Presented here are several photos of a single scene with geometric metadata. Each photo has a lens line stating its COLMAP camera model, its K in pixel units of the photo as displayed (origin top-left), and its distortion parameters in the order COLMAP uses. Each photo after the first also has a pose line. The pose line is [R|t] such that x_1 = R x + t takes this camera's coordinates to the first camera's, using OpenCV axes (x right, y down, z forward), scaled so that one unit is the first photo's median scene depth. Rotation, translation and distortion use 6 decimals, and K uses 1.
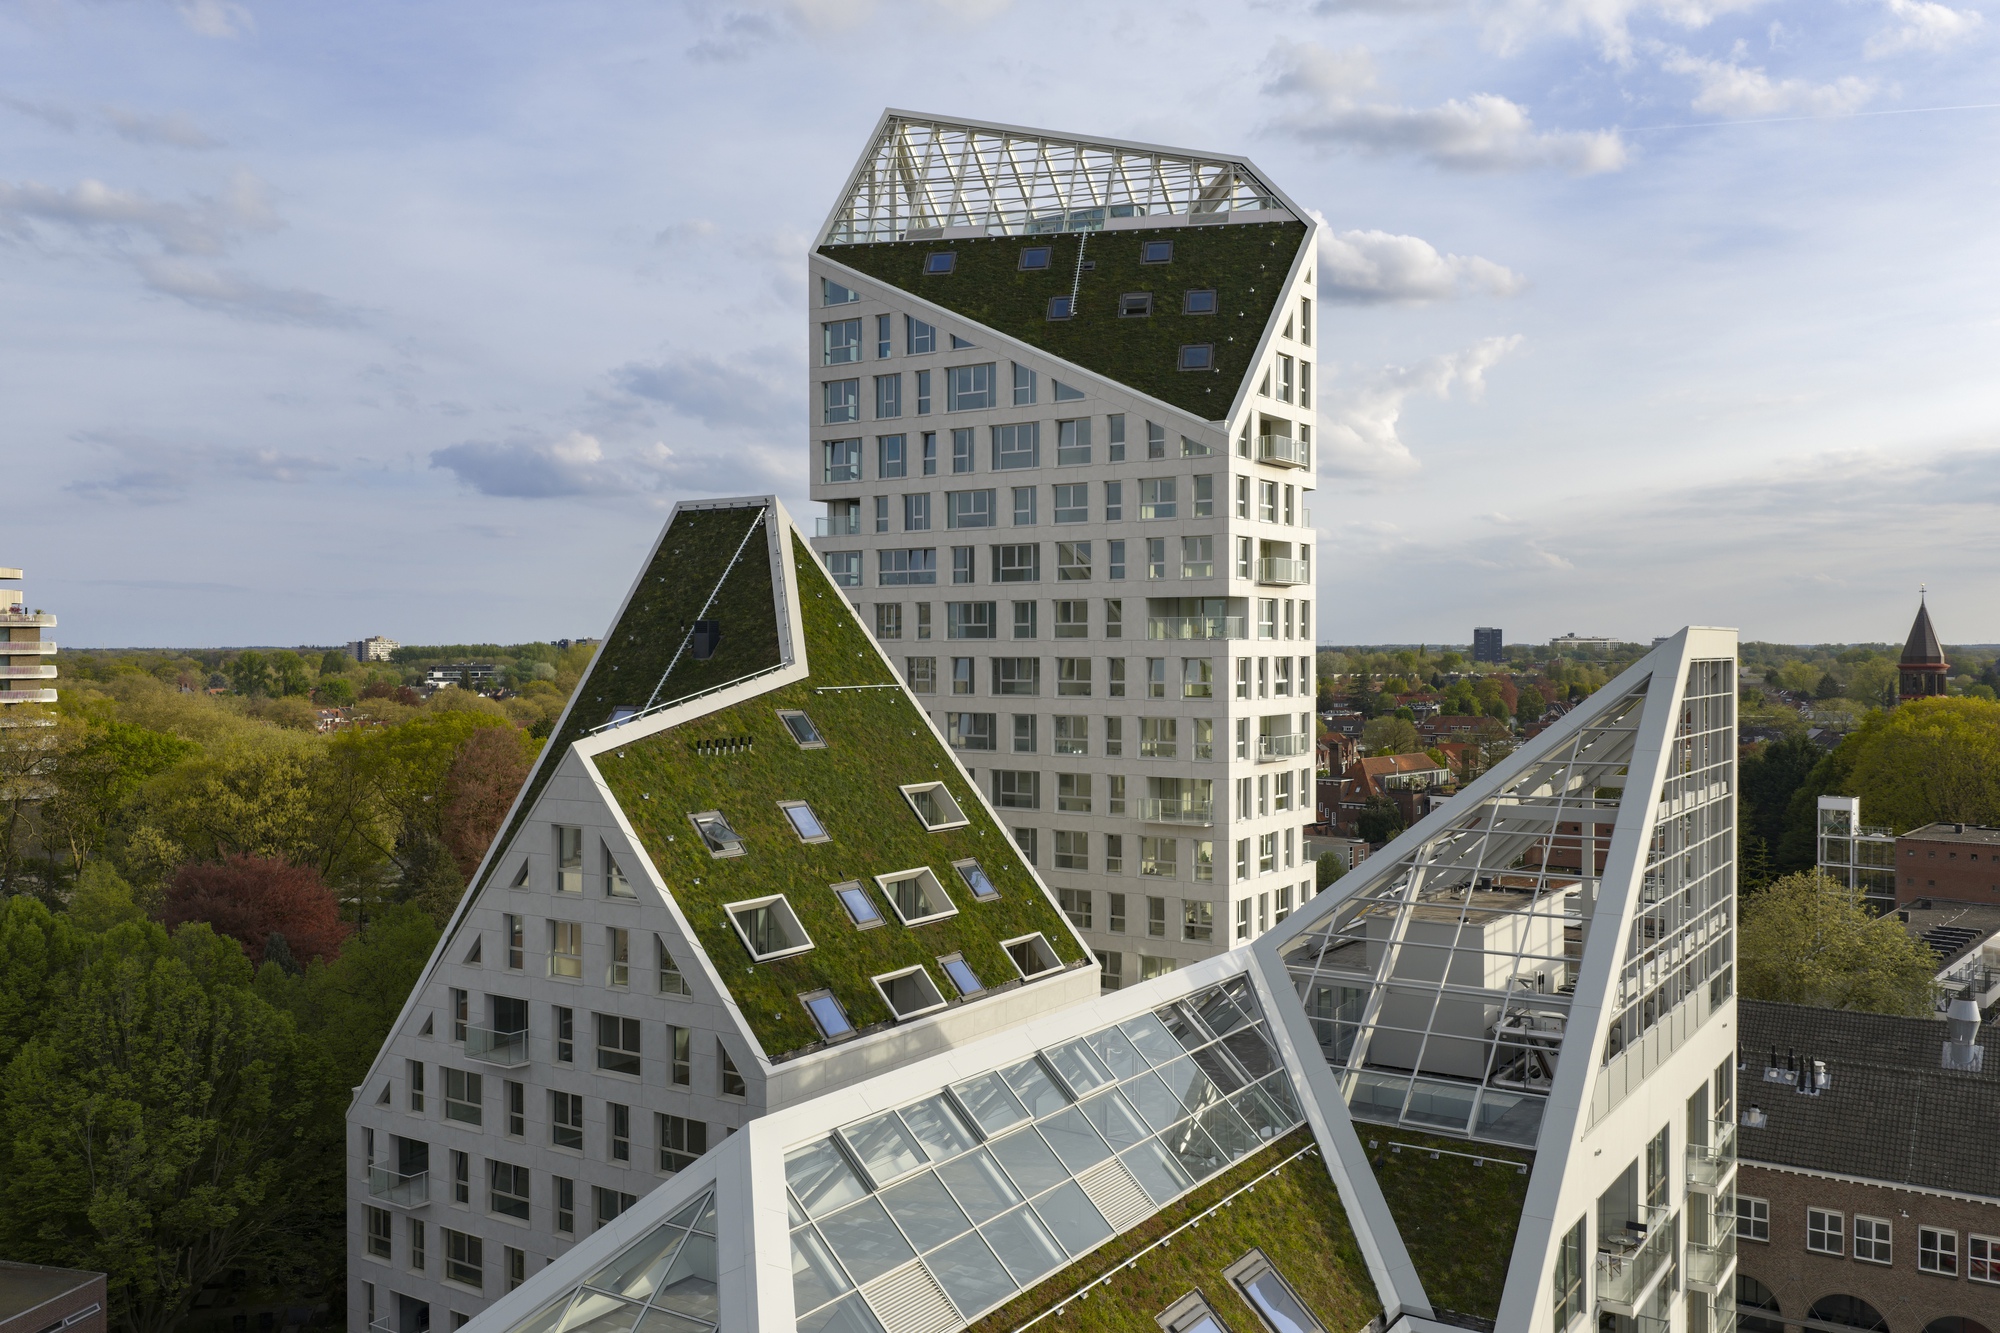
lens RADIAL K [[1704.2, 0, 998.0], [0, 1704.2, 674.5], [0, 0, 1]] dist [-0.010328, -0.021848]
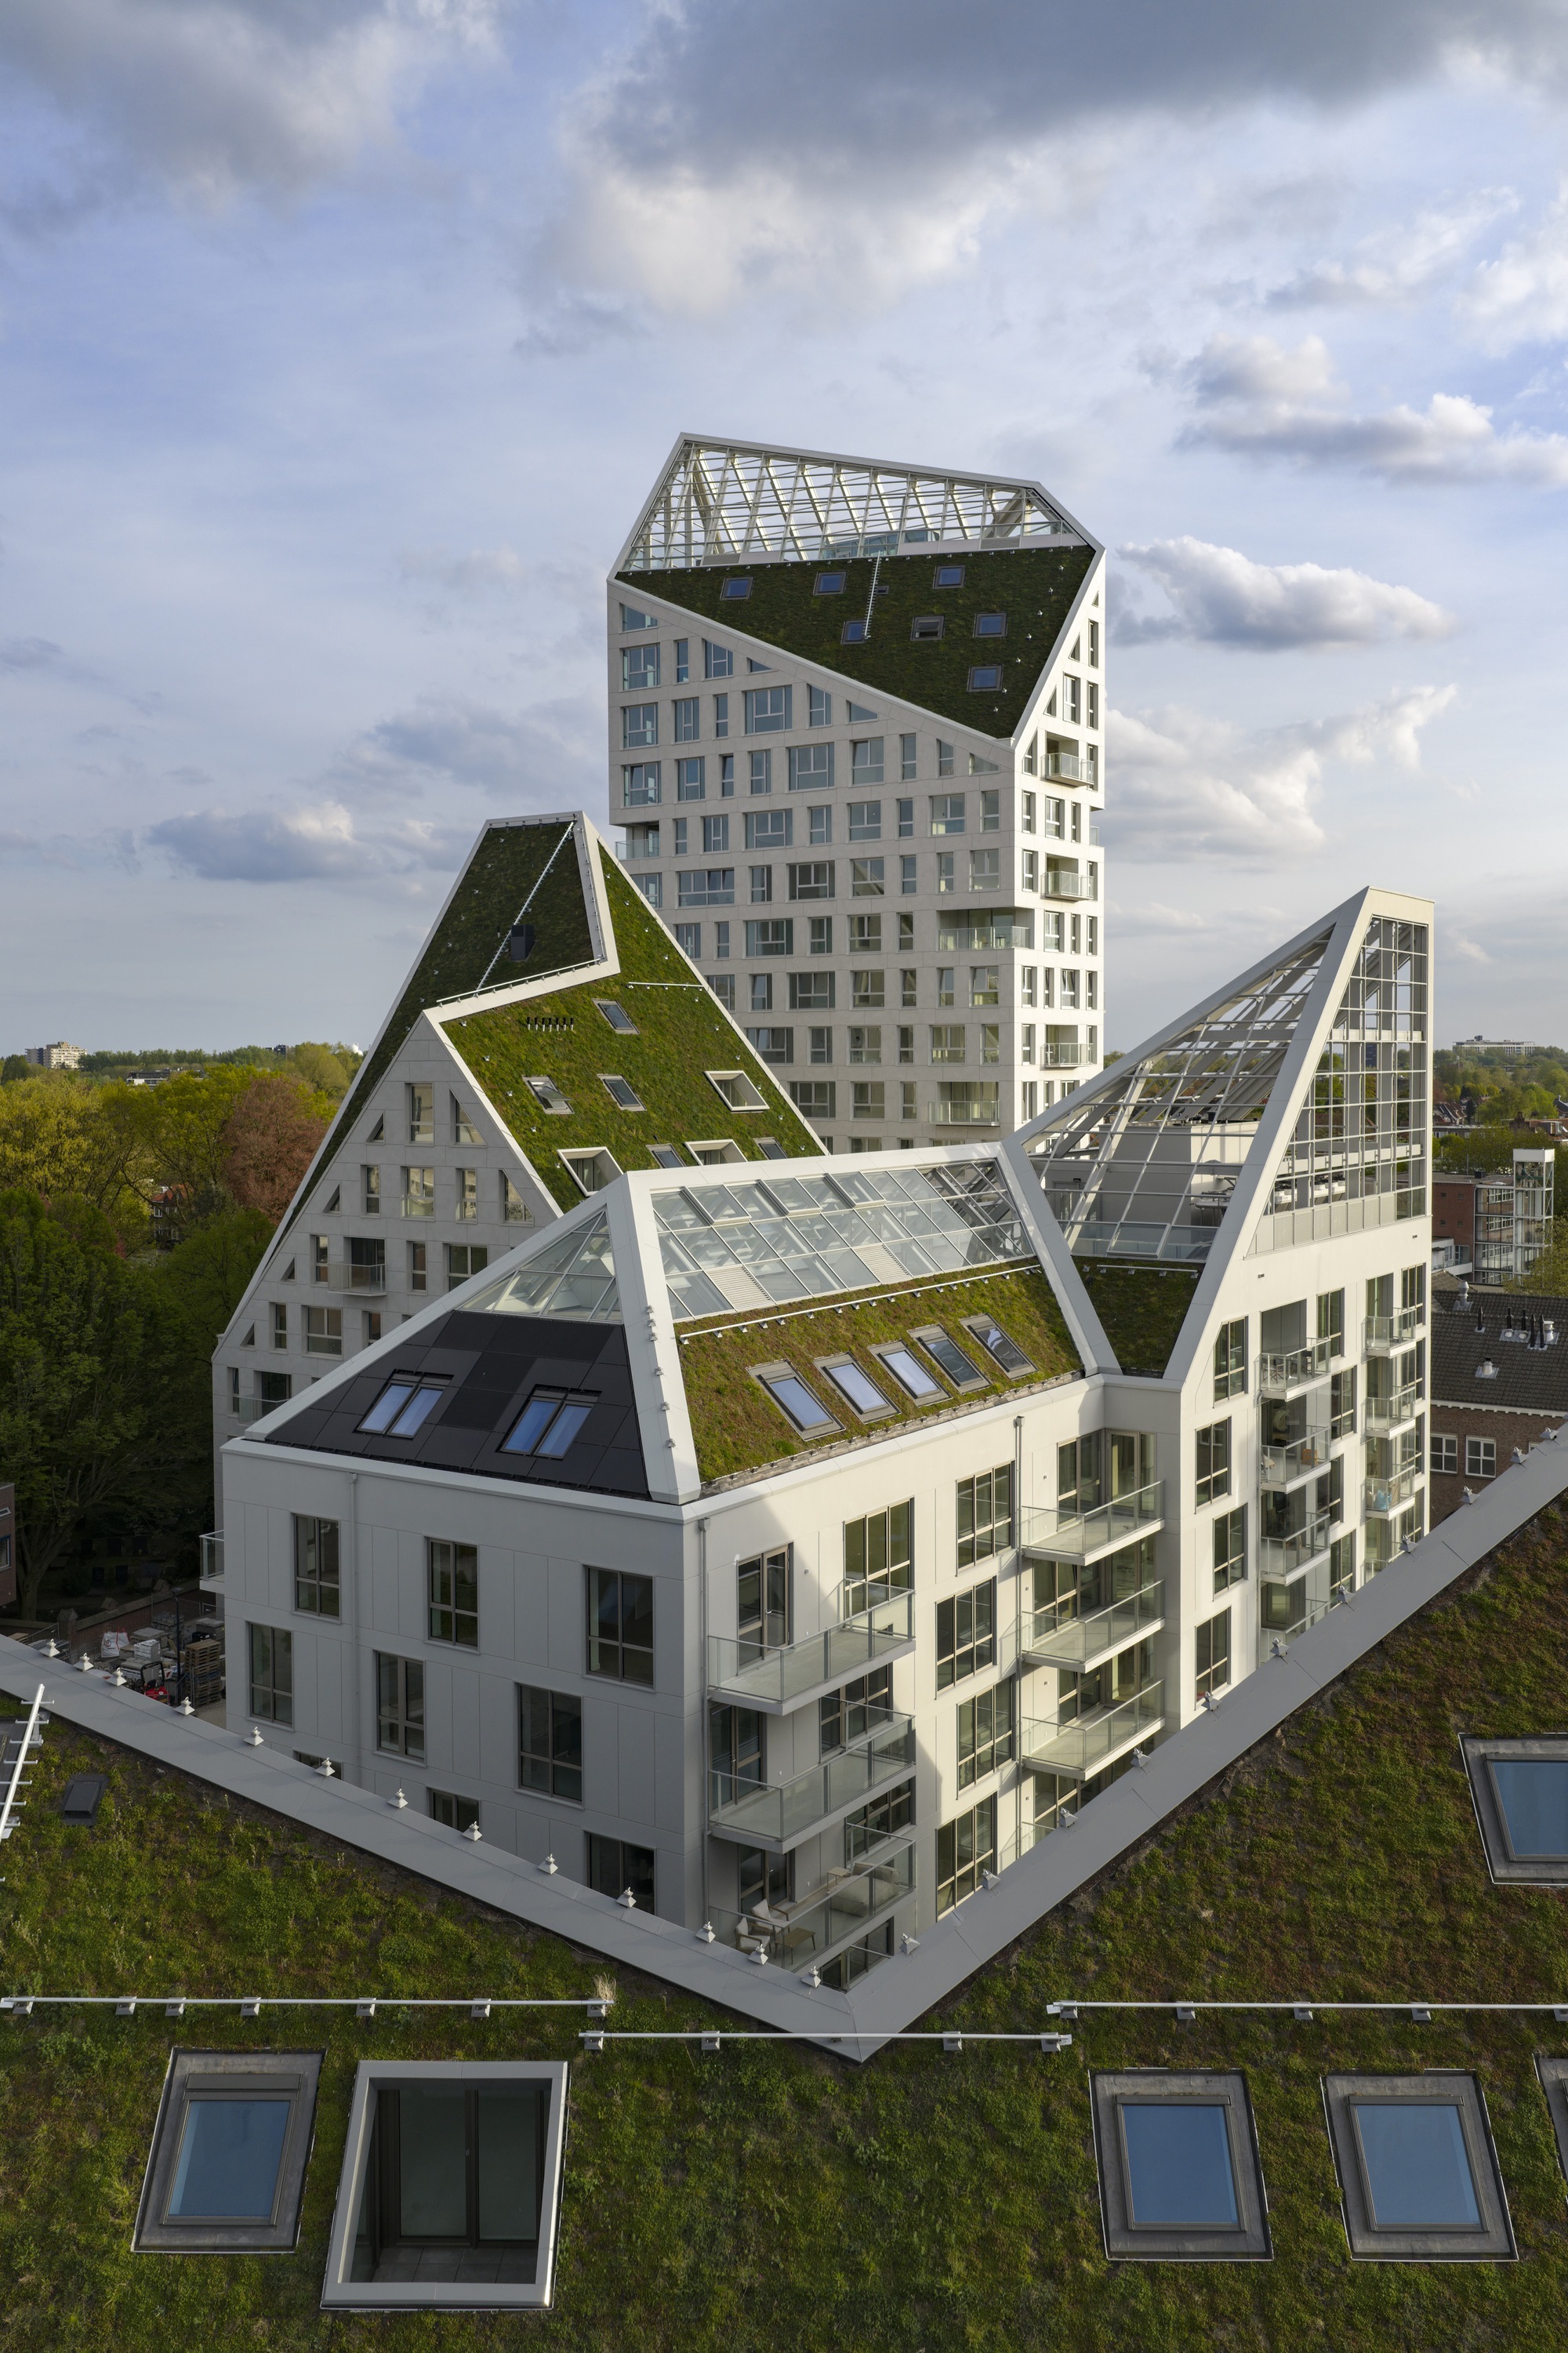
lens RADIAL K [[2004.9, 0, 780.5], [0, 2004.9, 1149.9], [0, 0, 1]] dist [-0.010328, -0.021848]
pose [[0.999969, -0.002982, -0.007339, -0.000131], [0.003228, 0.999426, 0.033727, 0.060963], [0.007234, -0.033749, 0.999404, -0.236904]]
